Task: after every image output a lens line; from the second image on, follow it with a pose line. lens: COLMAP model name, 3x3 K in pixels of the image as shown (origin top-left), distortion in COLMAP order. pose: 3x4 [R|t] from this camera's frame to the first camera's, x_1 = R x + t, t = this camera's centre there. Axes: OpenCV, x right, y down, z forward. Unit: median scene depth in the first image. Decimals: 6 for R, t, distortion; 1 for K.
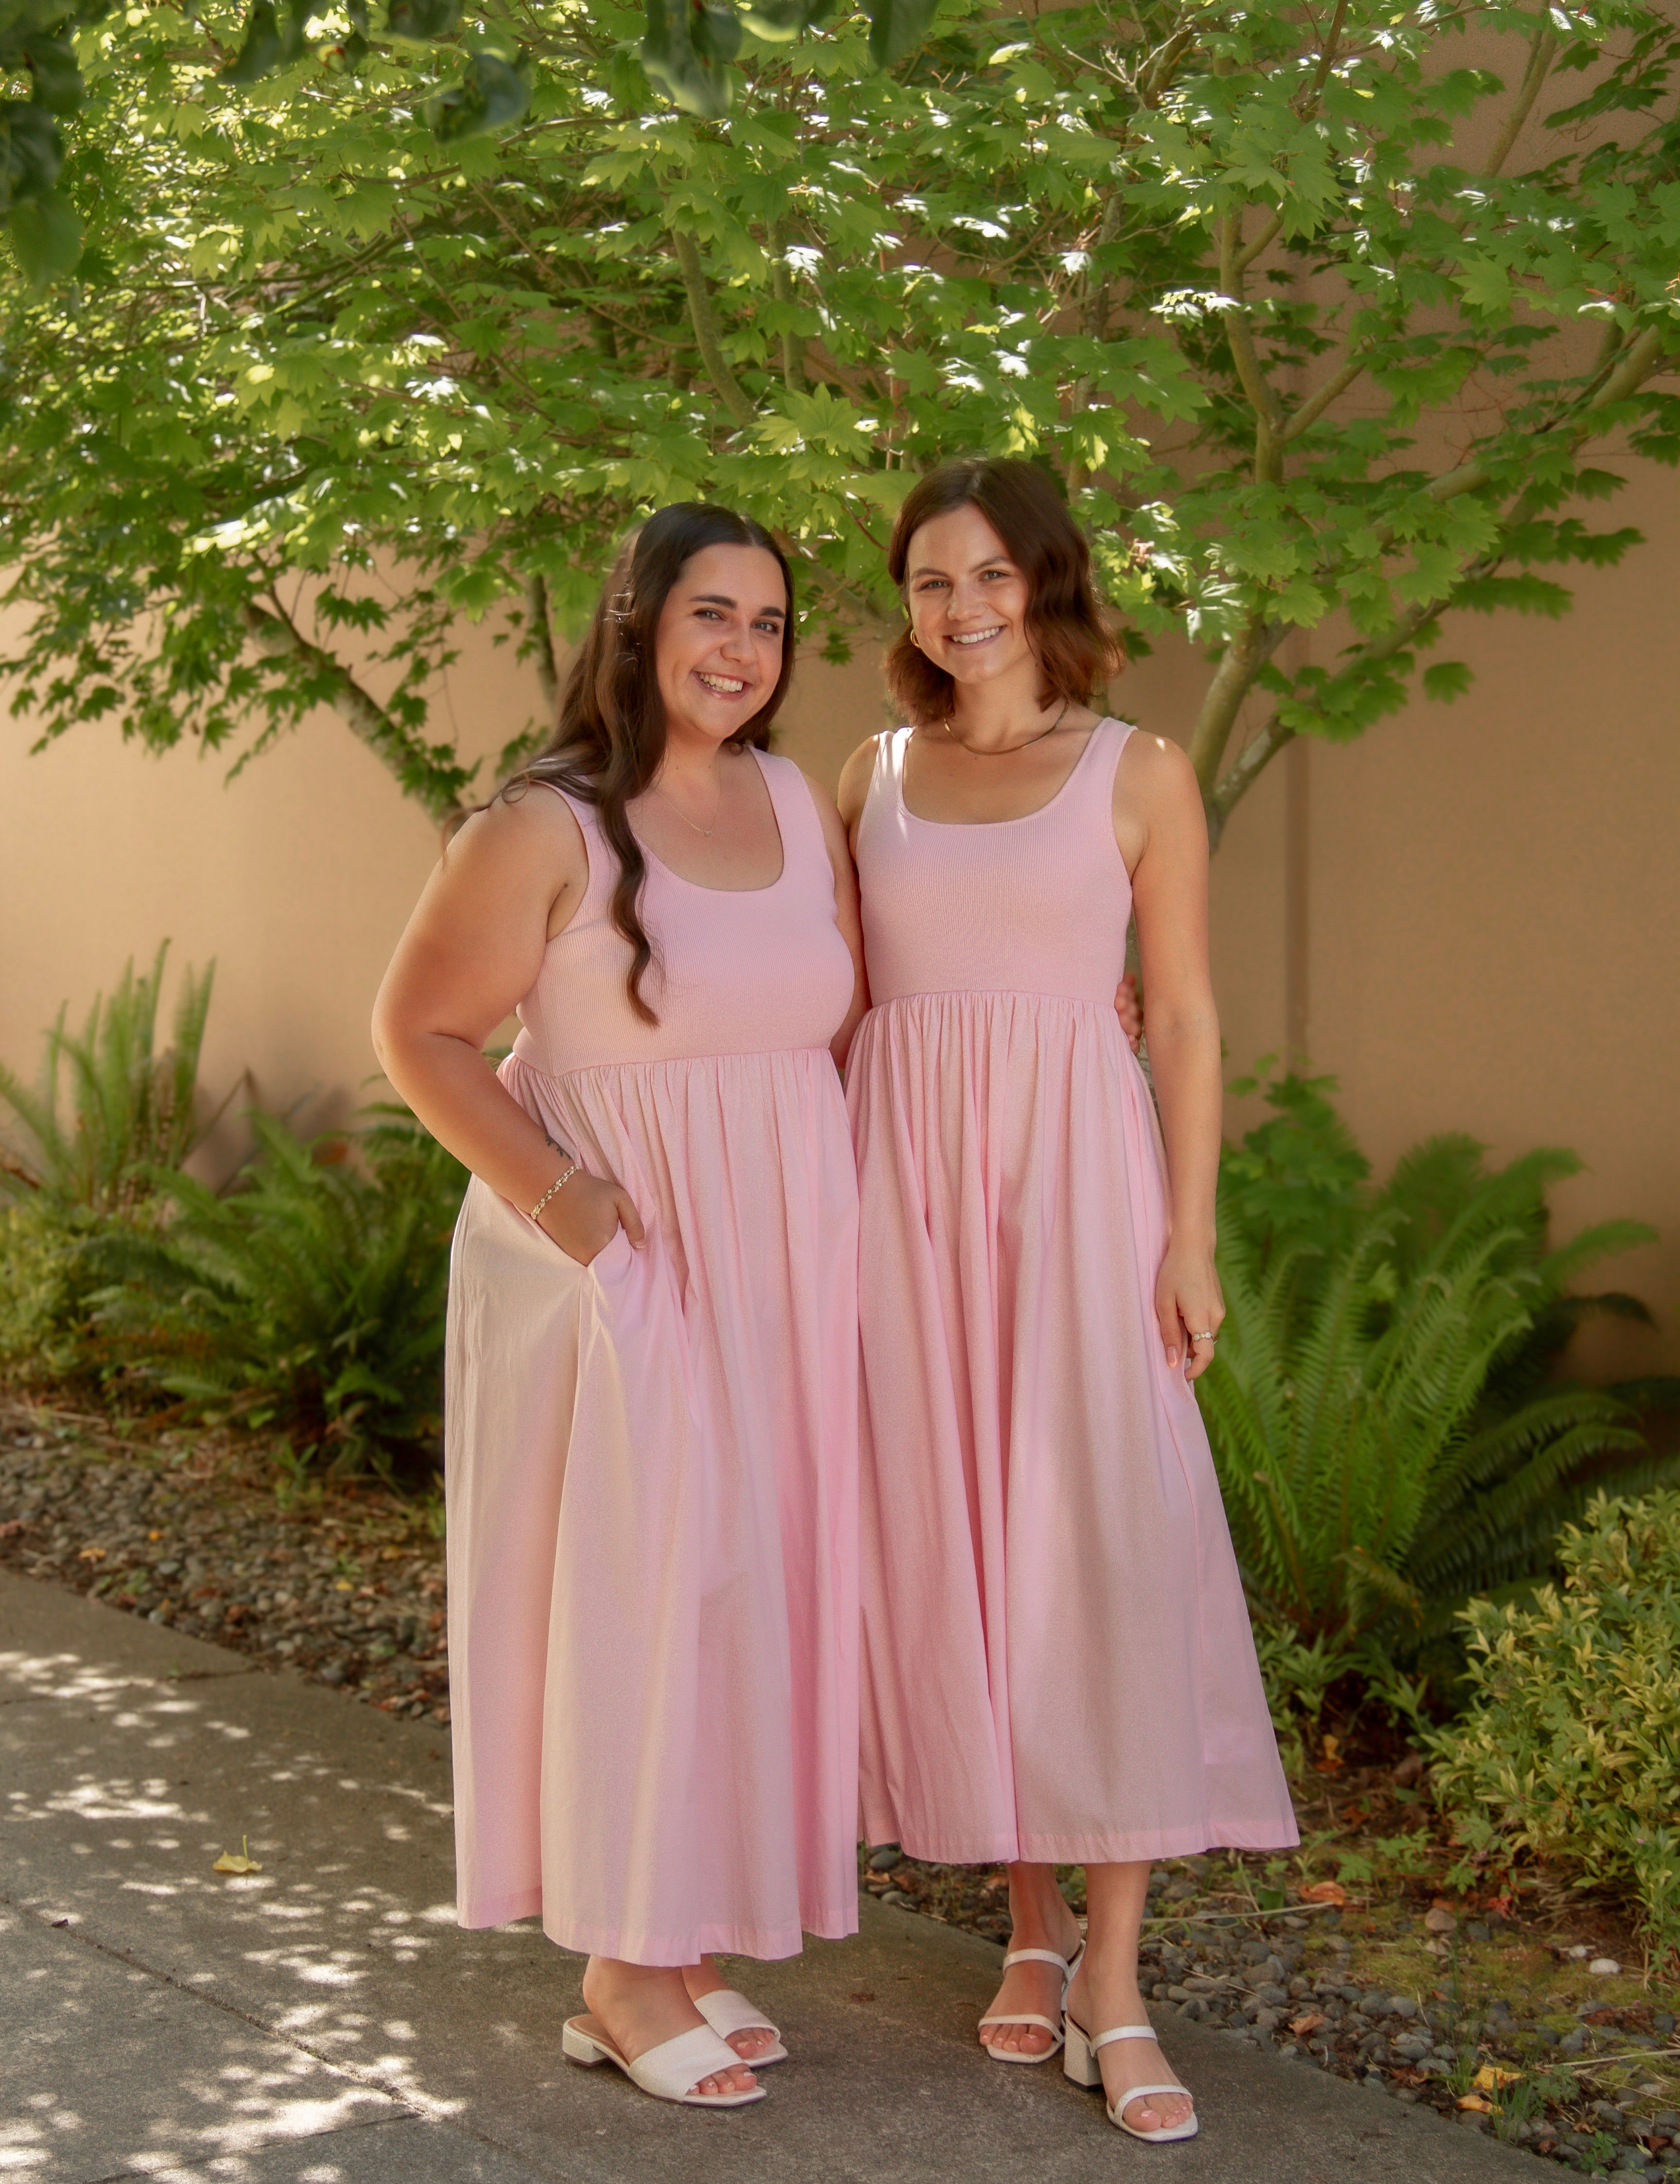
lens RADIAL K [[5020.7, 0, 840.0], [0, 5020.7, 1092.0], [0, 0, 1]] dist [0.281561, -0.214586]
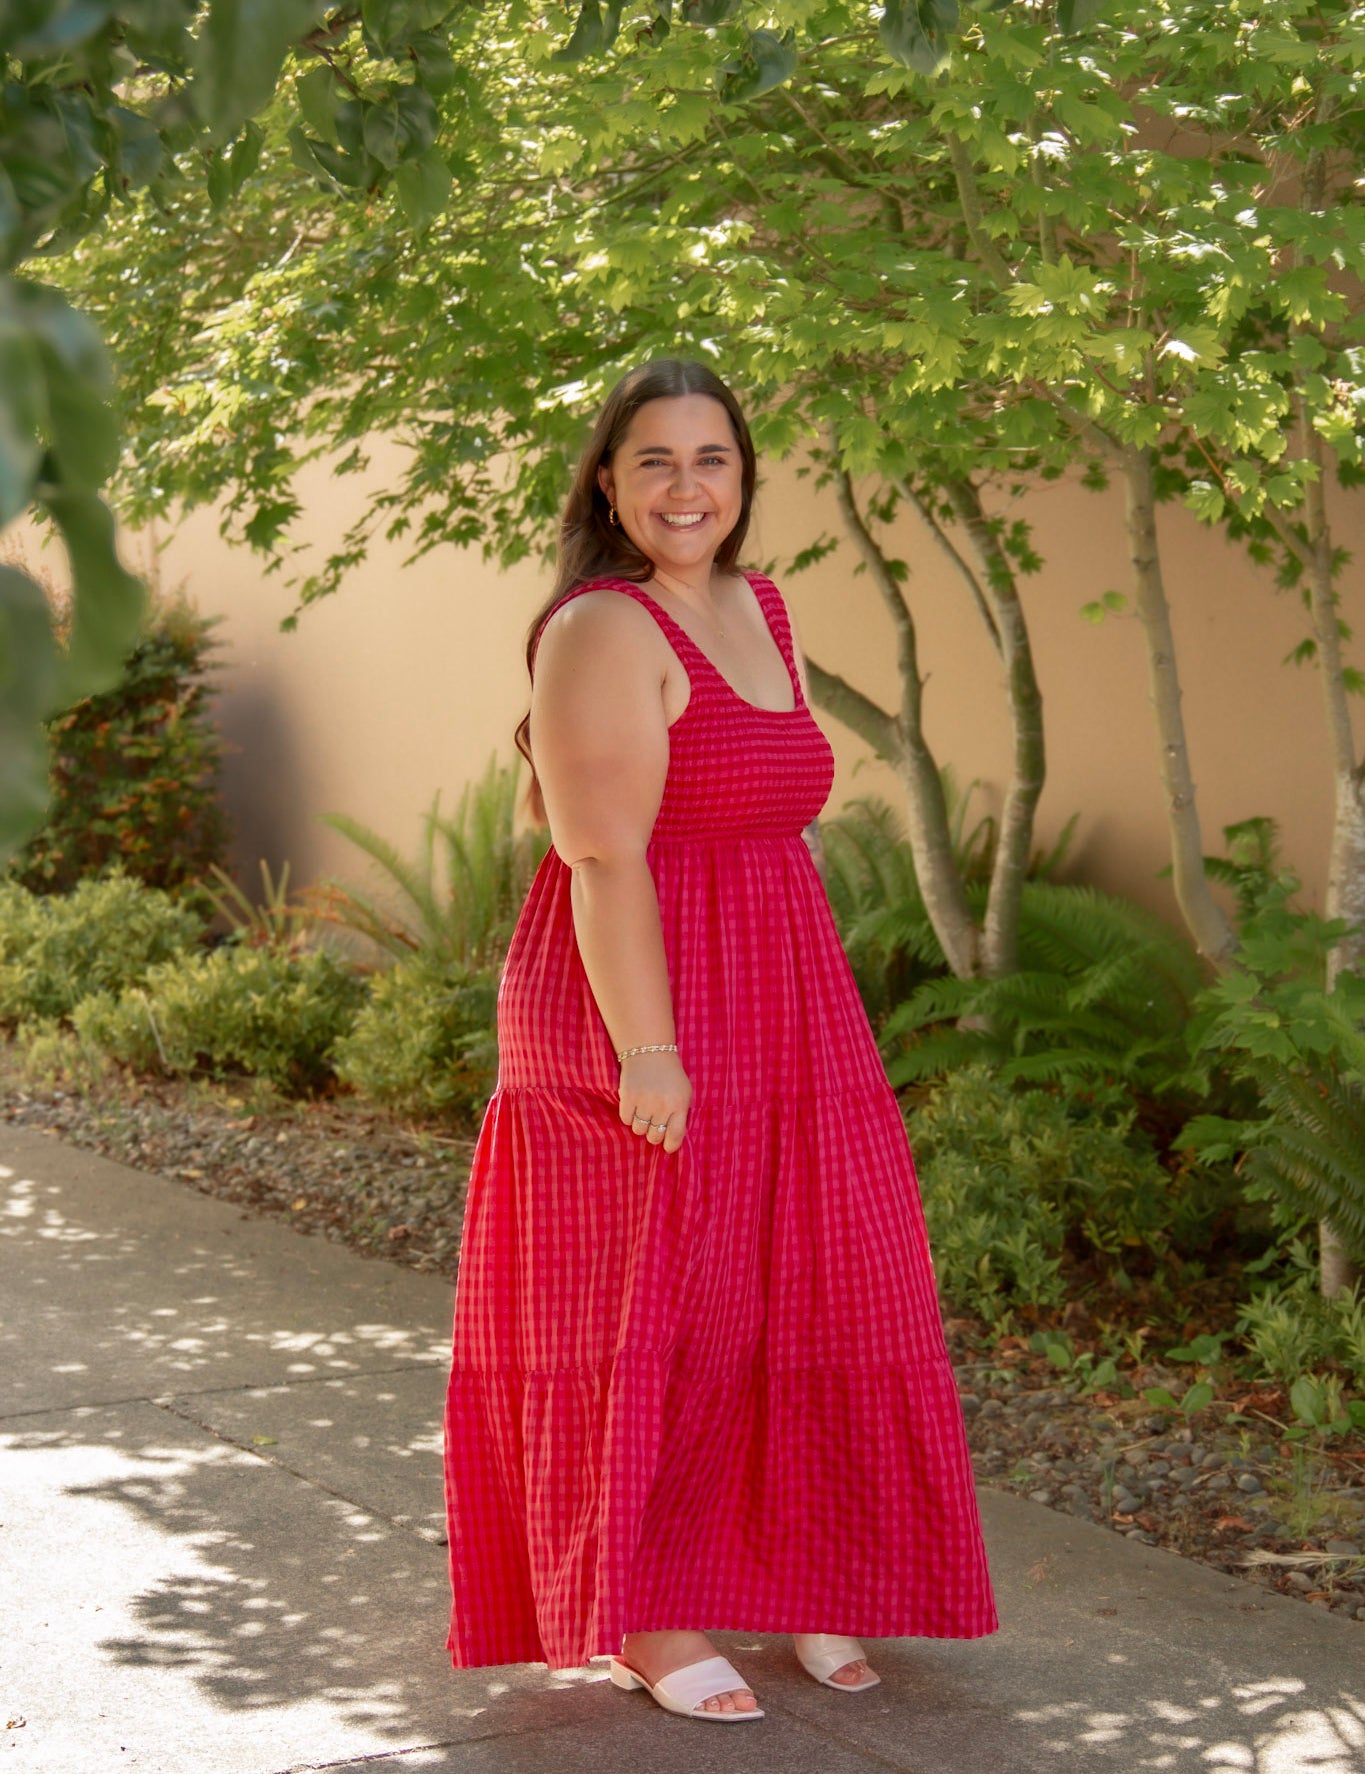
lens RADIAL K [[3819.8, 0, 674.9], [0, 3819.8, 934.7], [0, 0, 1]] dist [0.249841, 0.343293]
pose [[0.995803, -0.003198, -0.091465, -0.016718], [0.005611, 0.999643, 0.026135, -0.006563], [0.091348, -0.026538, 0.995465, 0.112730]]
